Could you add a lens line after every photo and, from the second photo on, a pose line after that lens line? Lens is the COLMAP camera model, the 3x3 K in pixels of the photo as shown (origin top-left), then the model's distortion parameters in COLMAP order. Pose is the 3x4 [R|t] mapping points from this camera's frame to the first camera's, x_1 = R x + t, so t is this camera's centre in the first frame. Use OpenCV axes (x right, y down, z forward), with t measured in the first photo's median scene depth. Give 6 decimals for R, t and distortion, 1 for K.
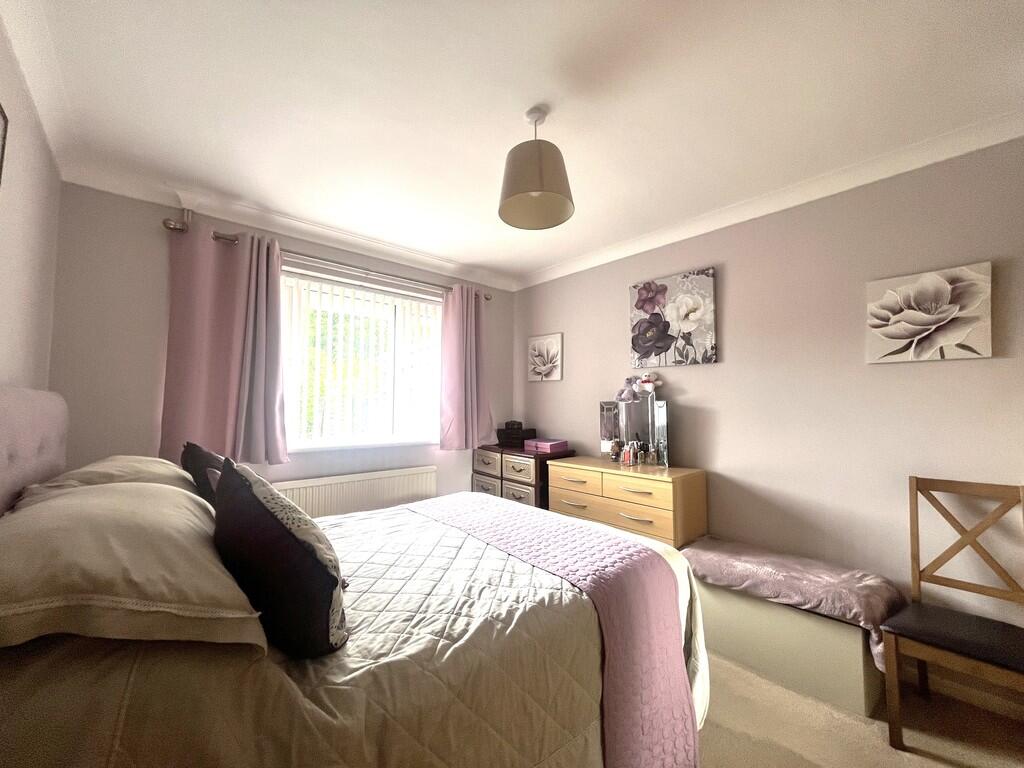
lens RADIAL K [[415.5, 0, 509.2], [0, 415.5, 384.7], [0, 0, 1]] dist [-0.001892, -0.000242]
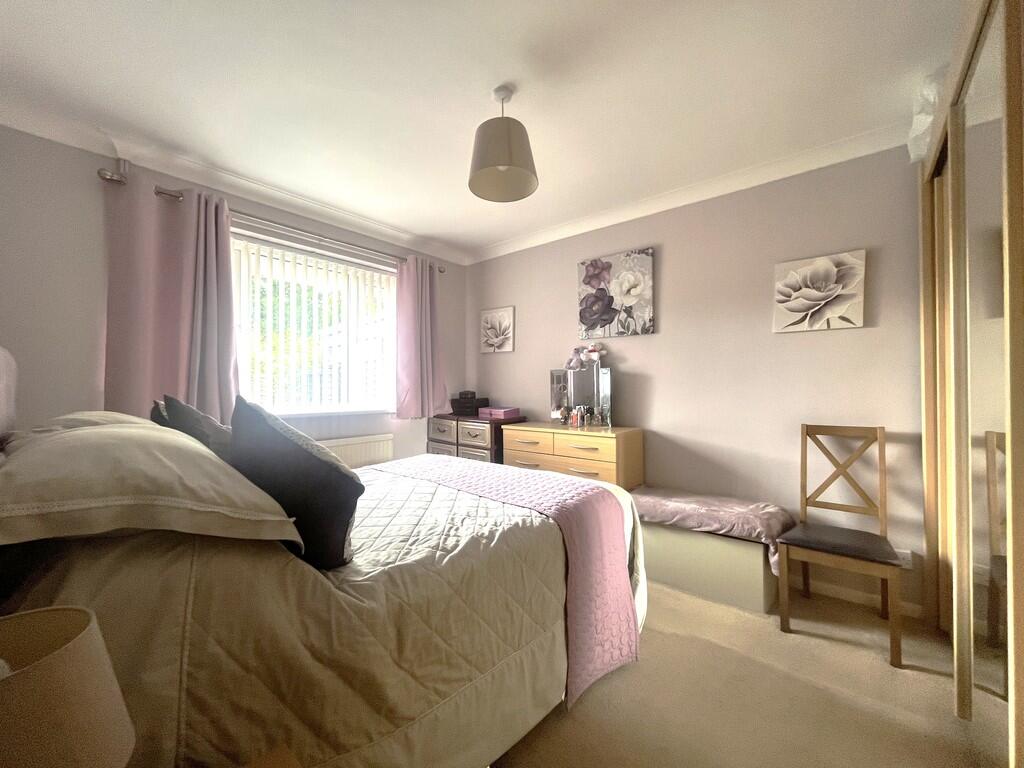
lens RADIAL K [[415.5, 0, 509.2], [0, 415.5, 384.7], [0, 0, 1]] dist [-0.001892, -0.000242]
pose [[0.989520, -0.004380, 0.144332, -0.070961], [-0.002056, 0.999011, 0.044414, 0.050577], [-0.144384, -0.044245, 0.988532, -0.087684]]
